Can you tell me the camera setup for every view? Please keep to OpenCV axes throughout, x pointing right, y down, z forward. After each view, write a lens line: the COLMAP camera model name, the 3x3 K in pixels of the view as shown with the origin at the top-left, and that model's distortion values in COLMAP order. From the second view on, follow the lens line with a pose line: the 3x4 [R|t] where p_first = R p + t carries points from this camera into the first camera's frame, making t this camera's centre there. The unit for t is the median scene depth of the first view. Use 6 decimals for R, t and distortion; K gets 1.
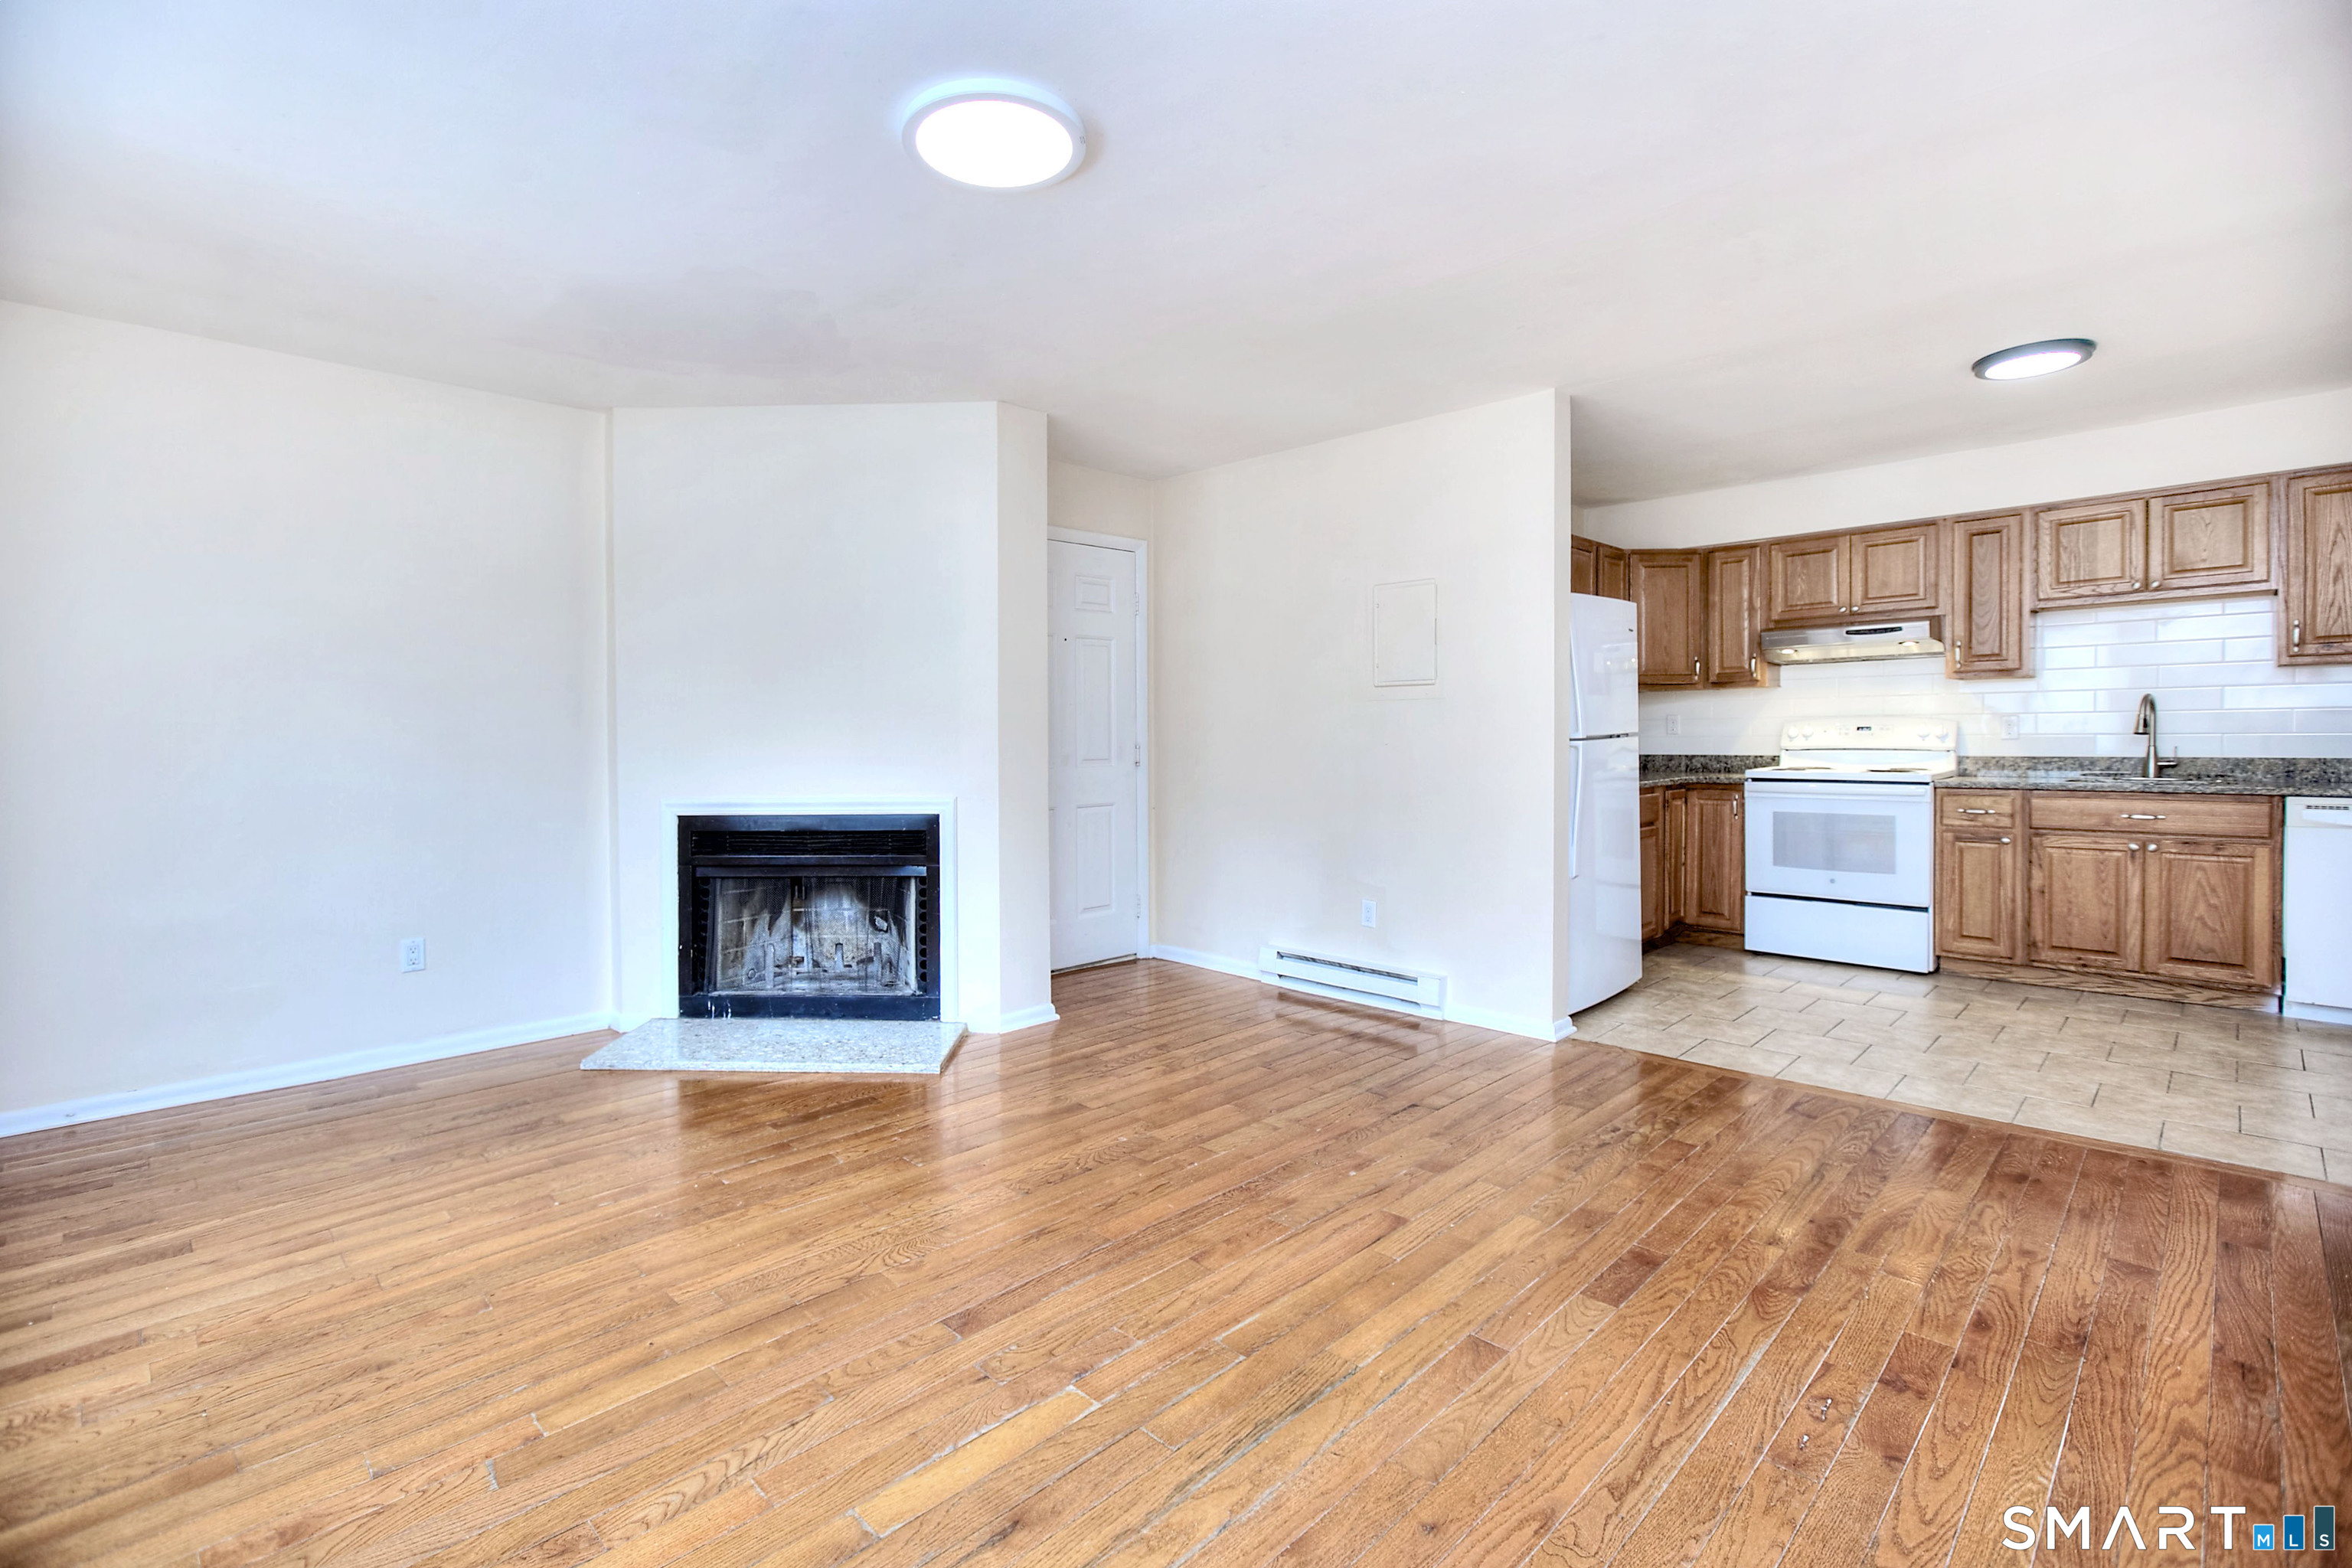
lens RADIAL K [[1000.1, 0, 1134.7], [0, 1000.1, 744.6], [0, 0, 1]] dist [-0.013533, 0.000864]
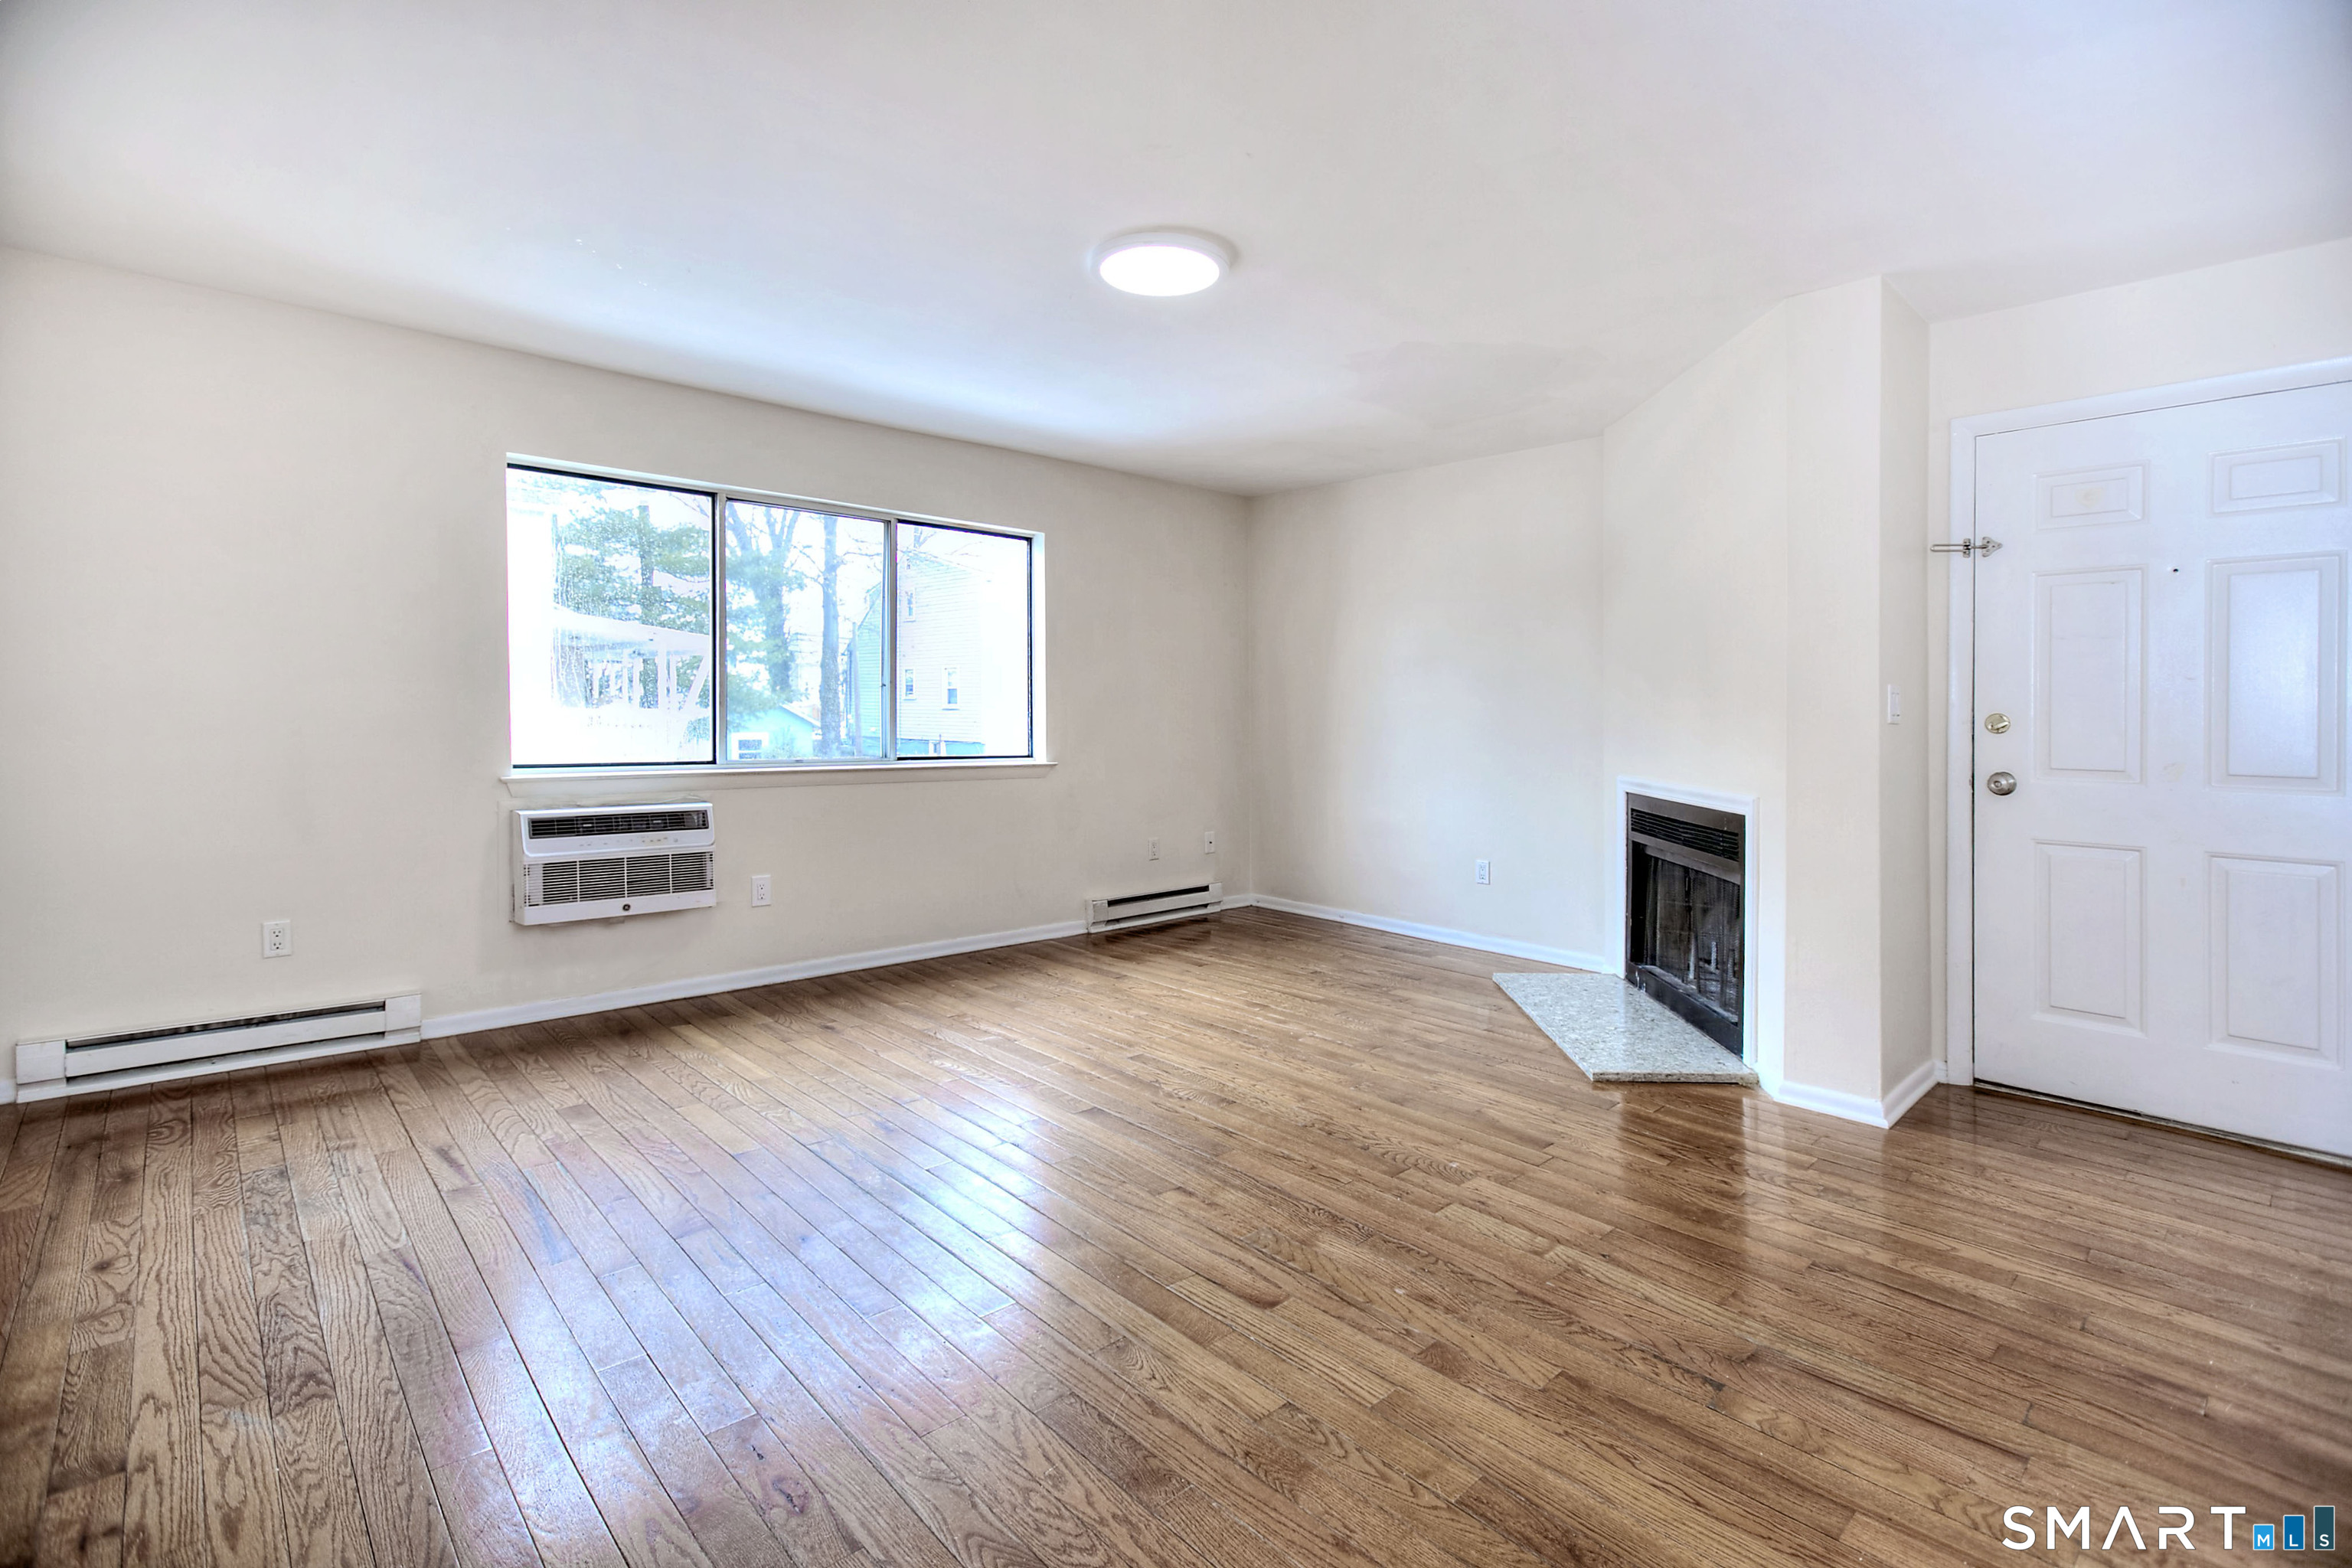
lens RADIAL K [[1006.0, 0, 1244.8], [0, 1006.0, 715.8], [0, 0, 1]] dist [-0.000681, 0.000056]
pose [[0.081210, 0.009960, -0.996647, 0.717675], [-0.025530, 0.999643, 0.007910, -0.012789], [0.996370, 0.024802, 0.081435, 0.590931]]
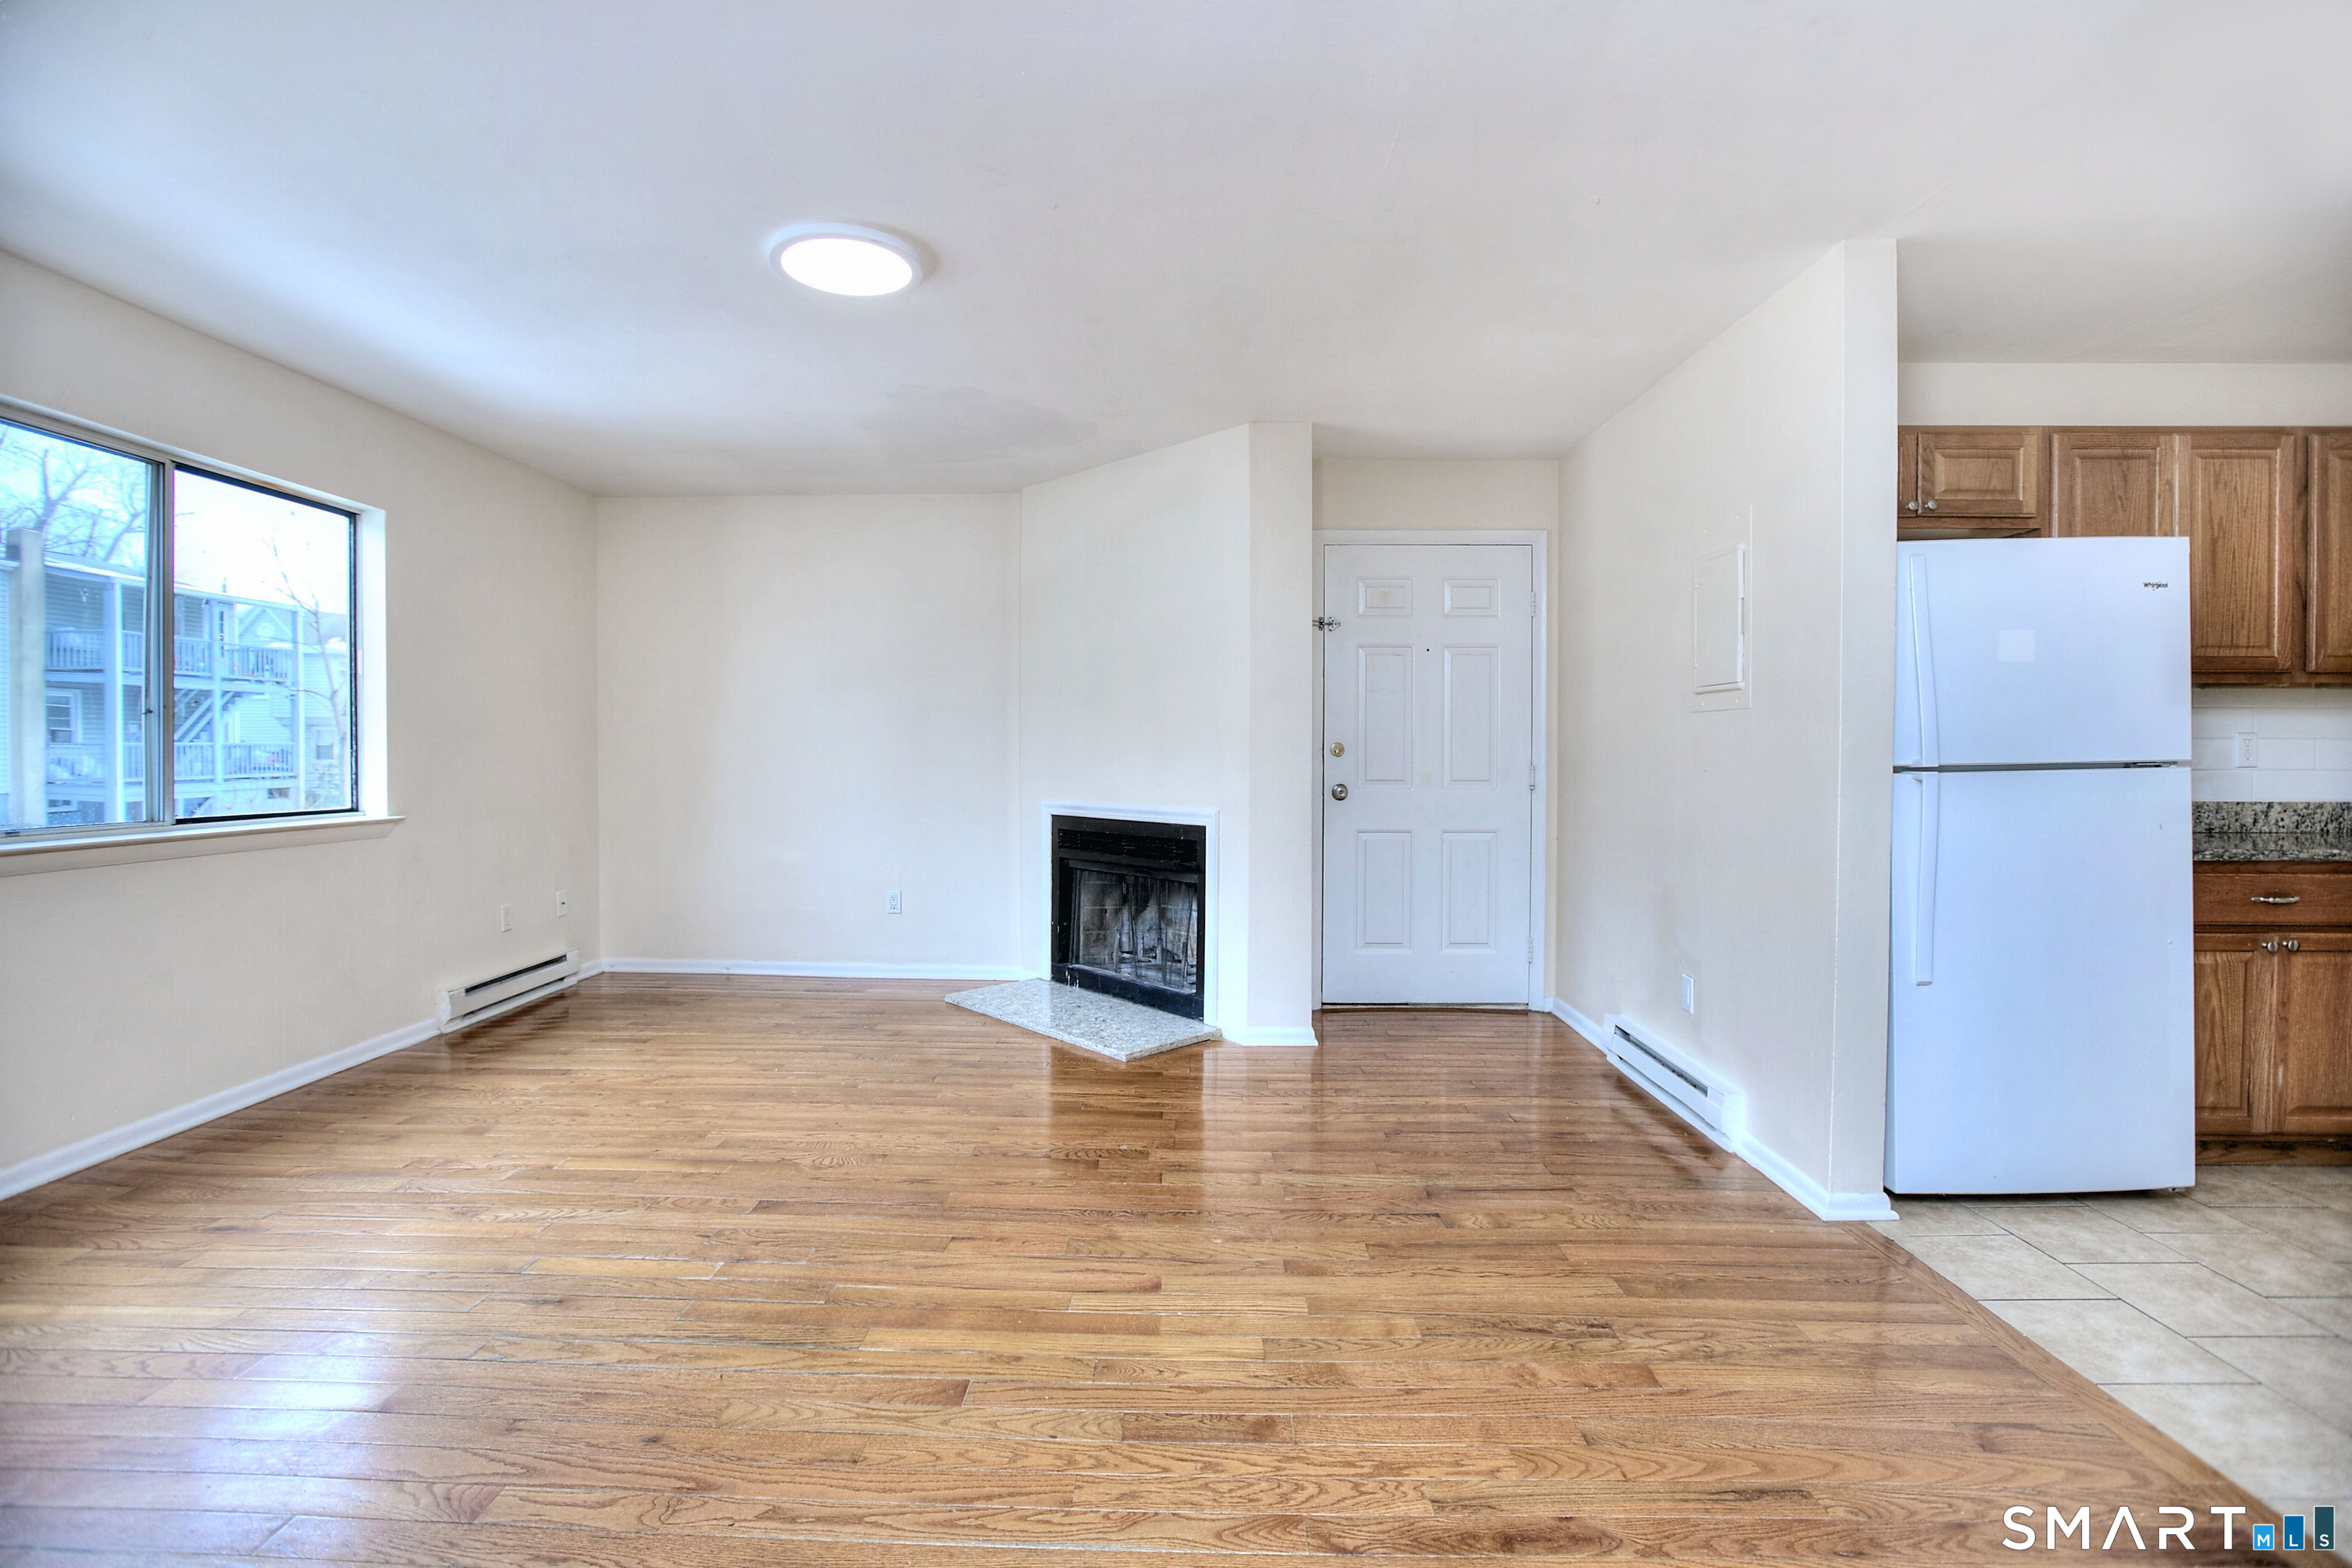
lens RADIAL K [[1014.6, 0, 1146.7], [0, 1014.6, 756.8], [0, 0, 1]] dist [-0.067321, 0.040459]
pose [[0.722771, 0.013101, -0.690964, 0.579969], [-0.015235, 0.999879, 0.003022, -0.007149], [0.690920, 0.008342, 0.722883, 0.217957]]
